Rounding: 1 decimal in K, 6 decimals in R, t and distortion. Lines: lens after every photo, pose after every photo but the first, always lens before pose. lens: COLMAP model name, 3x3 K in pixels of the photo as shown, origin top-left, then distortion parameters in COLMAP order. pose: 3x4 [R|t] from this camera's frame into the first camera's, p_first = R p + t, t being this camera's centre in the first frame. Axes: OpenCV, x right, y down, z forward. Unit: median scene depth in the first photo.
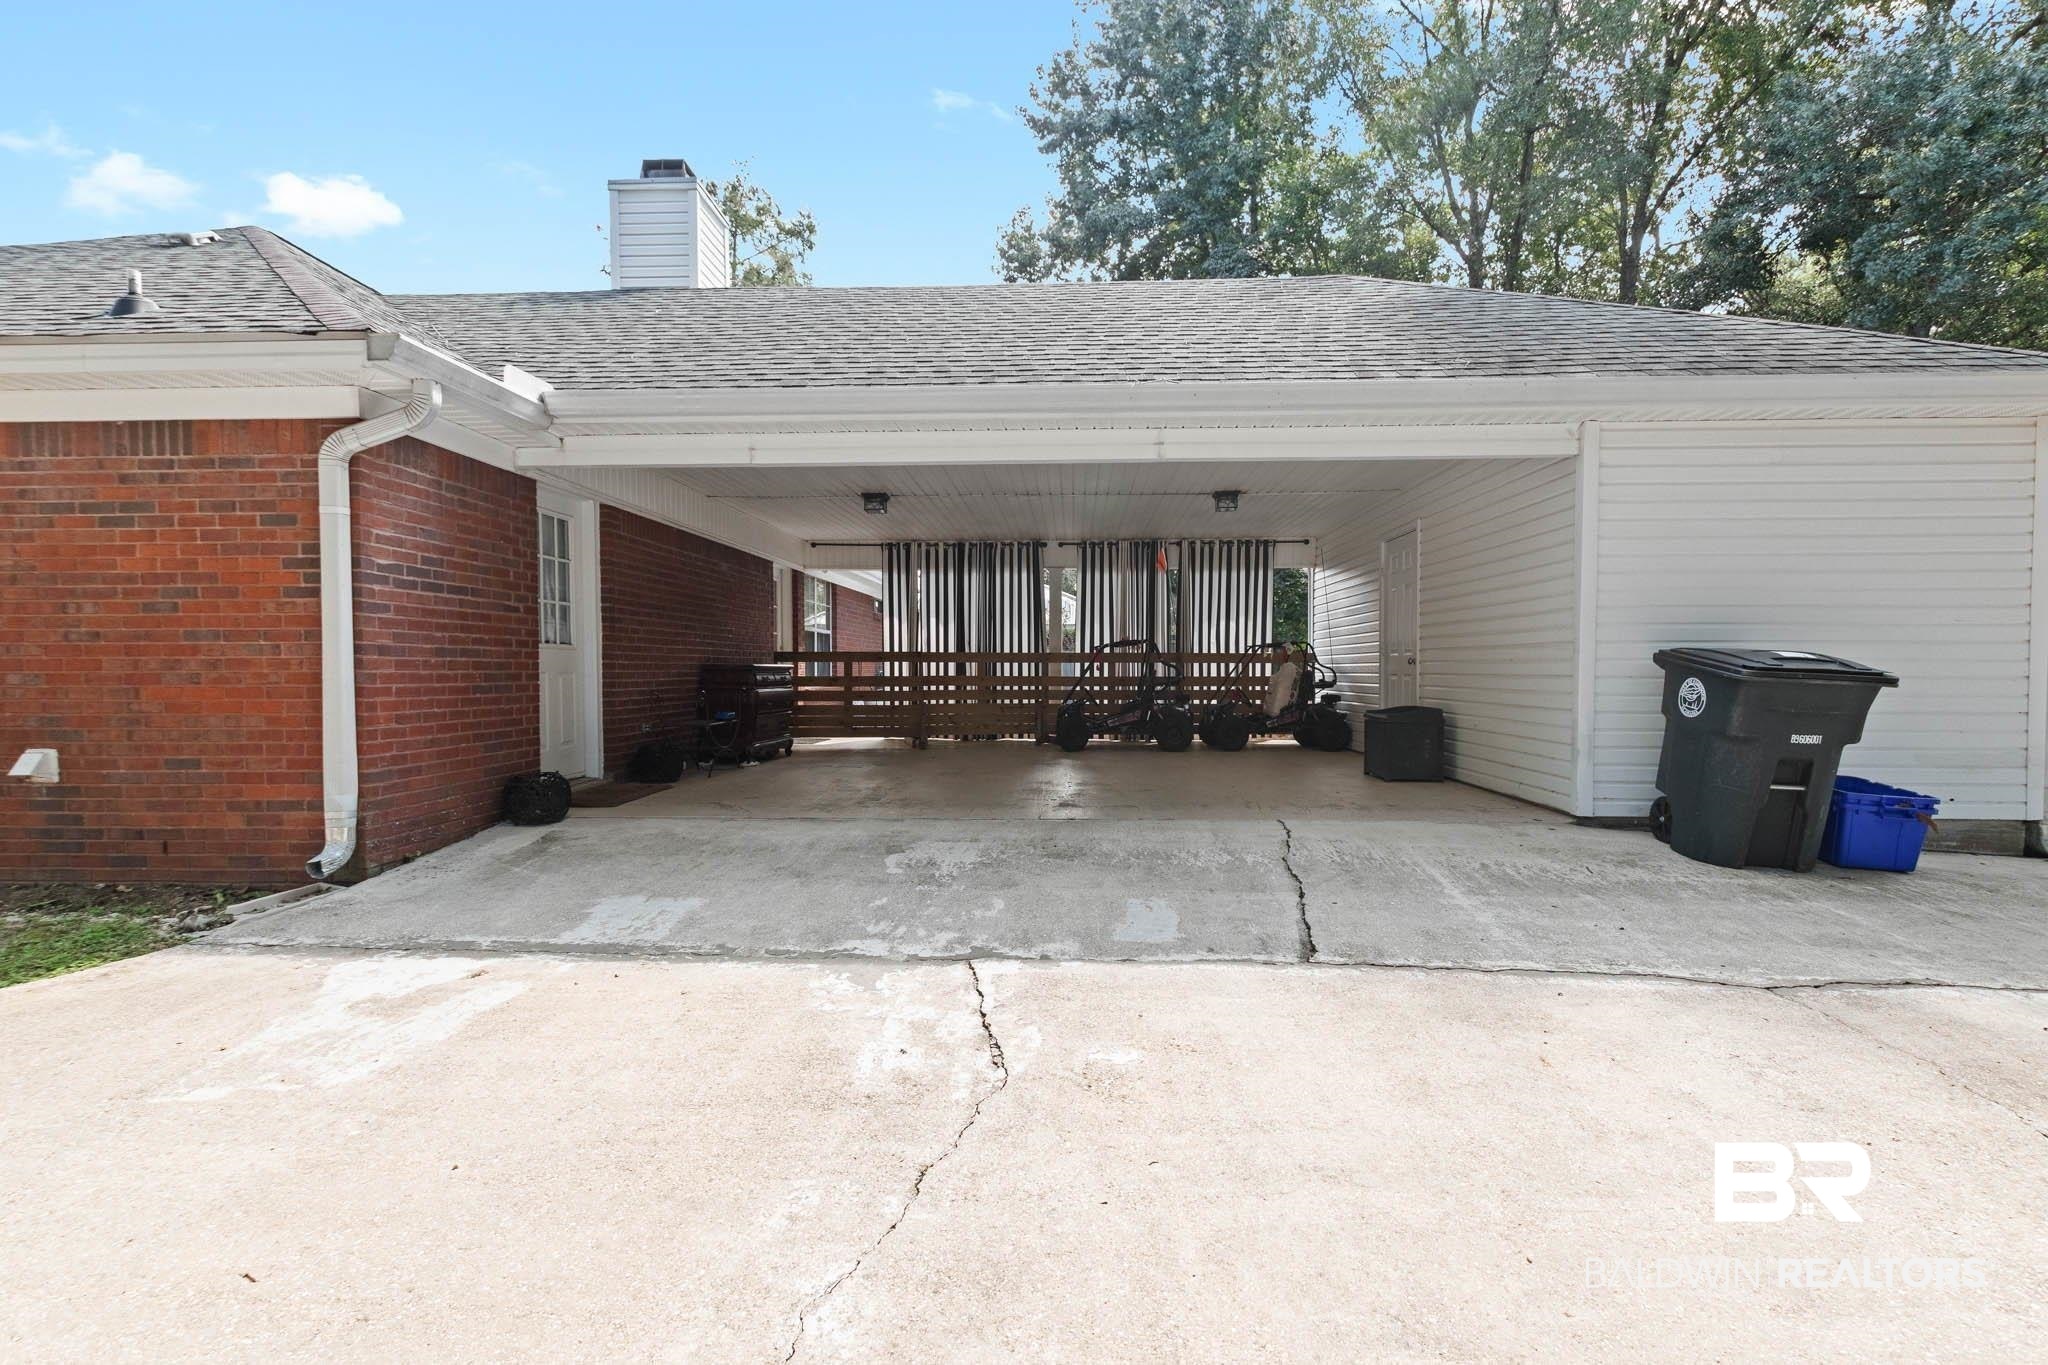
lens RADIAL K [[946.2, 0, 1031.6], [0, 946.2, 688.3], [0, 0, 1]] dist [0.004278, -0.000154]
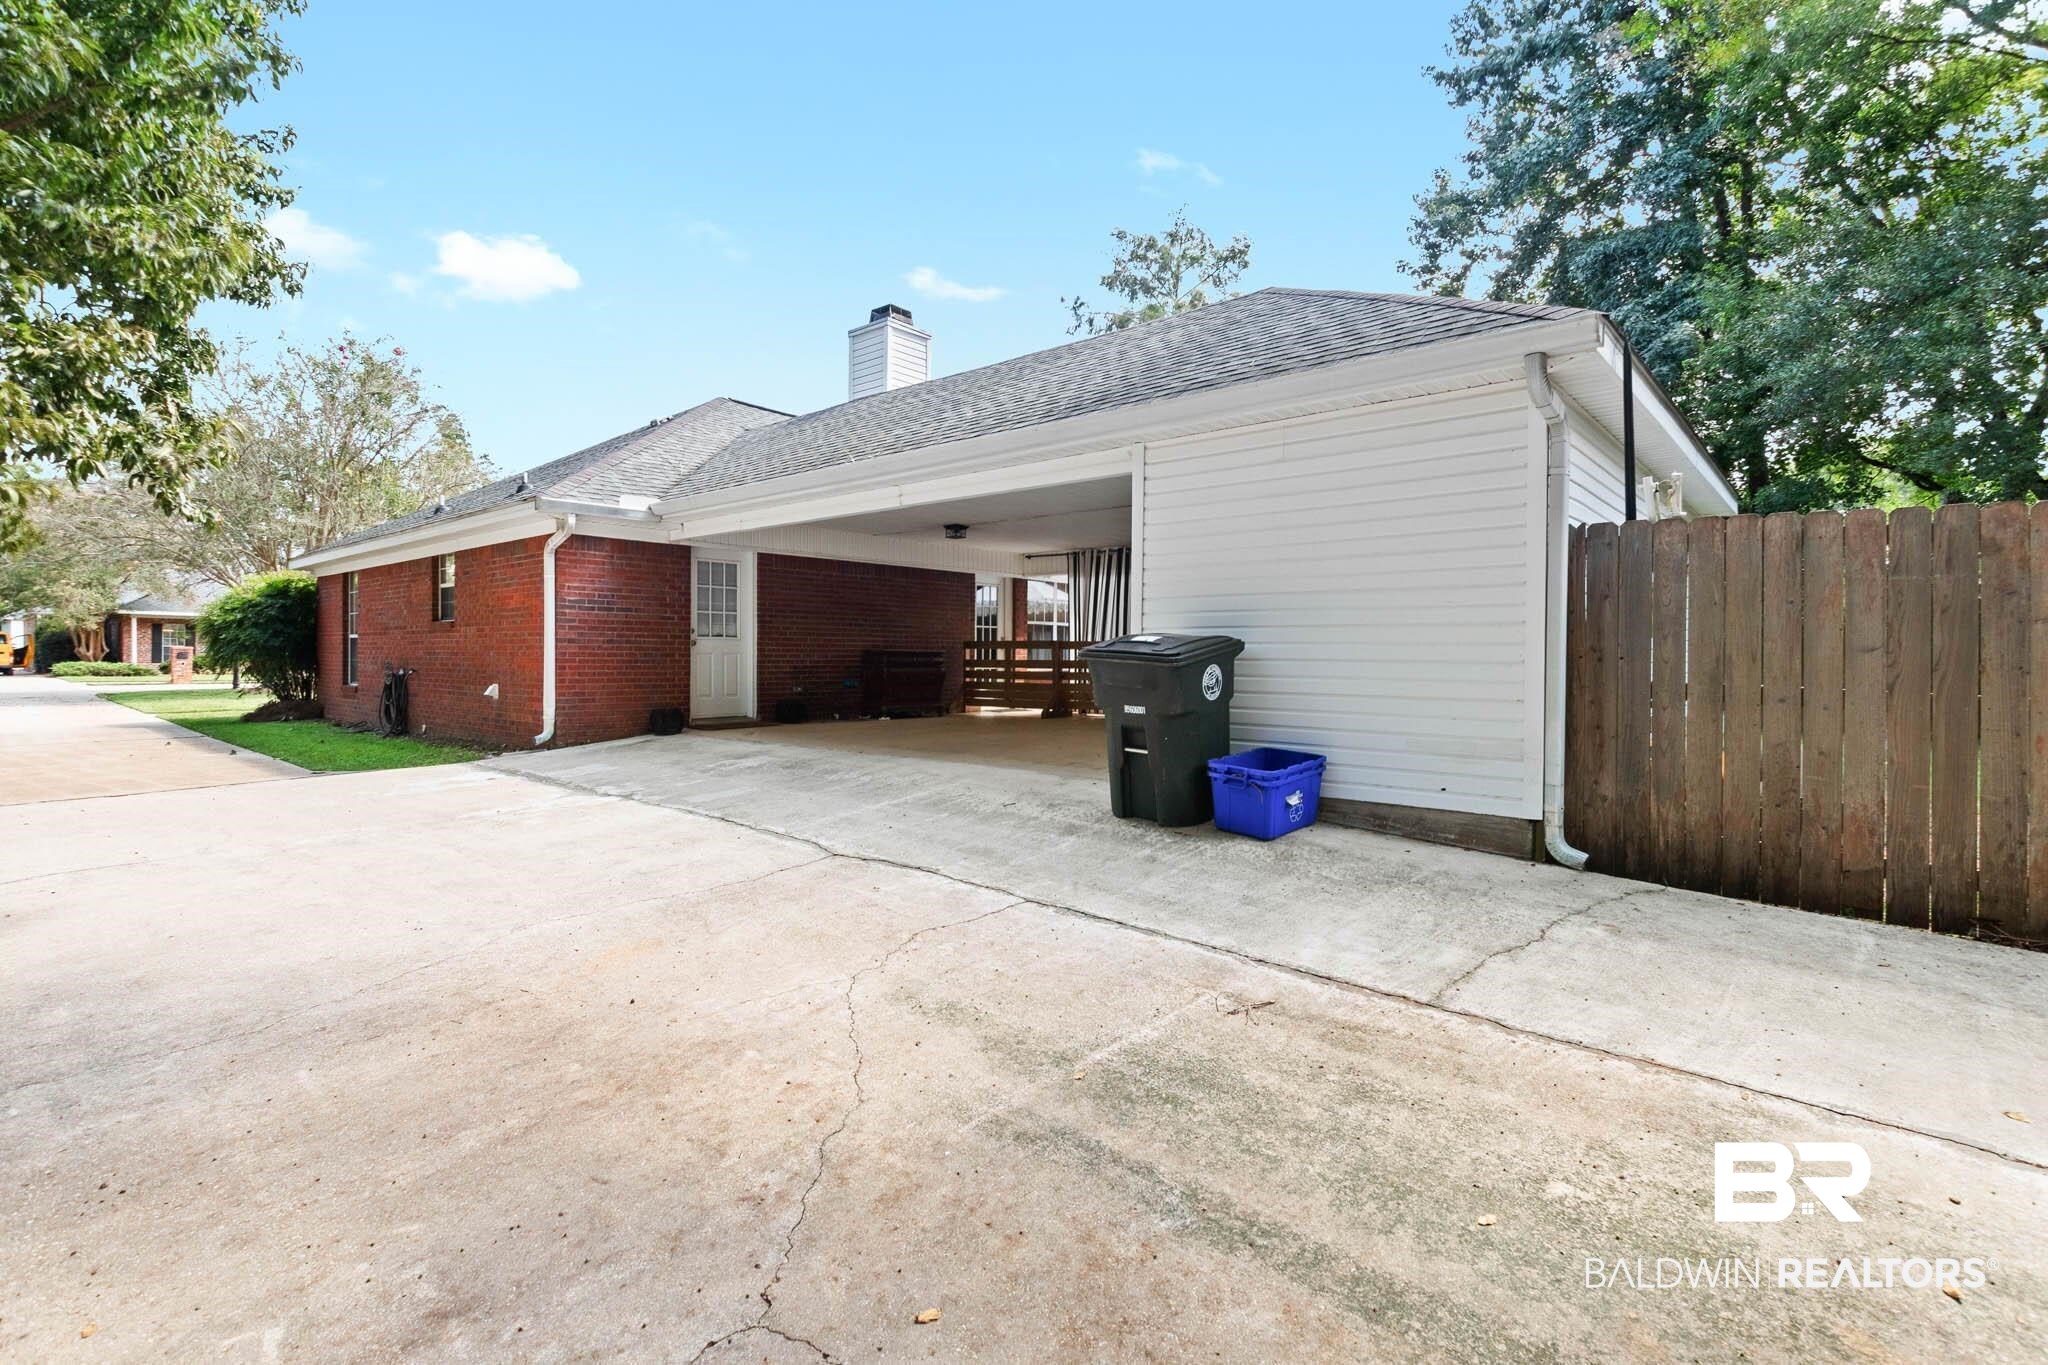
lens RADIAL K [[954.5, 0, 1017.8], [0, 954.5, 668.7], [0, 0, 1]] dist [0.015791, -0.000024]
pose [[0.777464, 0.012975, -0.628793, 0.959792], [-0.019437, 0.999805, -0.003402, 0.005879], [0.628627, 0.014867, 0.777565, -0.016226]]
